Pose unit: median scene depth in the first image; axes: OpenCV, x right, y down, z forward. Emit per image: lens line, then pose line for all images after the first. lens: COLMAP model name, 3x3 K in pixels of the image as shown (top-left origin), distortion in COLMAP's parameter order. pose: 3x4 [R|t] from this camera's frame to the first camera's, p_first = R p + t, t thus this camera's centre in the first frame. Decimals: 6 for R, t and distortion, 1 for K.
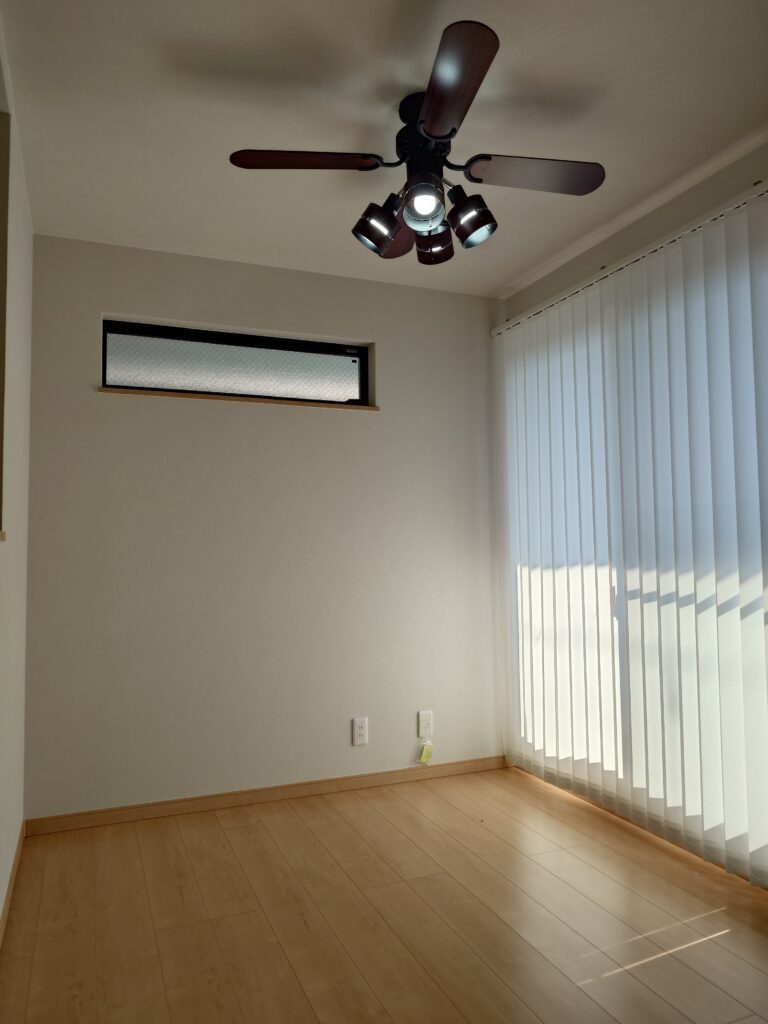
lens RADIAL K [[723.8, 0, 384.8], [0, 723.8, 509.3], [0, 0, 1]] dist [-0.007160, 0.003996]
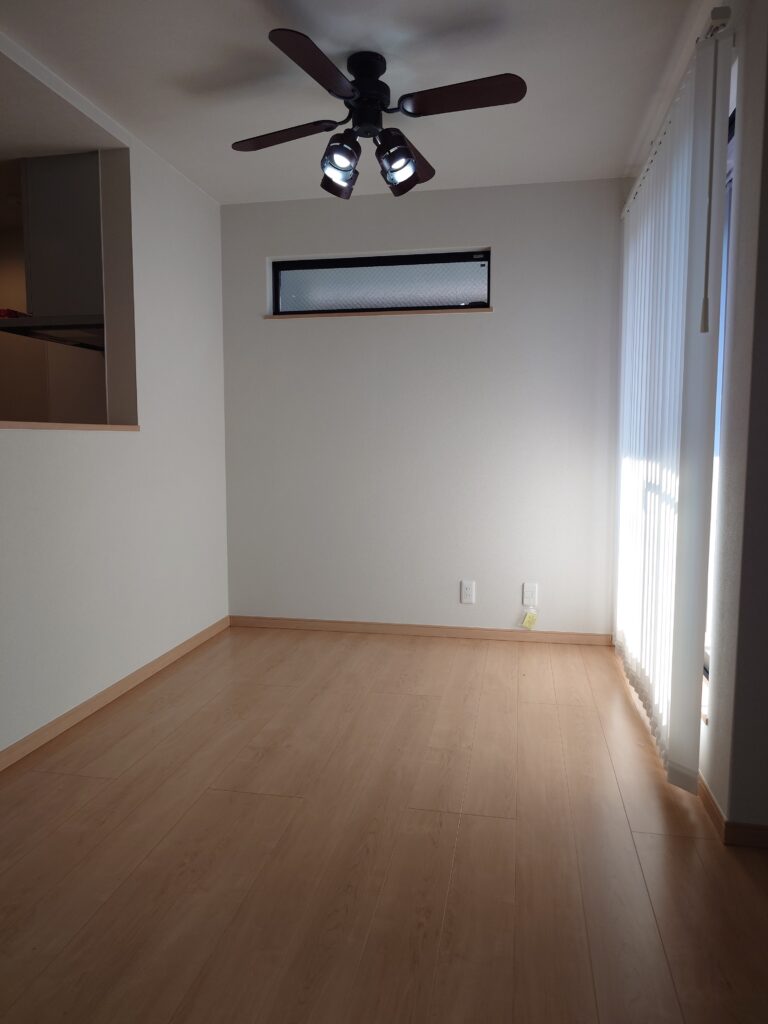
lens RADIAL K [[723.8, 0, 383.6], [0, 723.8, 513.0], [0, 0, 1]] dist [-0.007160, 0.003996]
pose [[0.833342, 0.066281, -0.548769, 0.491756], [0.022574, 0.987876, 0.153598, -0.006871], [0.552296, -0.140388, 0.821742, -0.033762]]
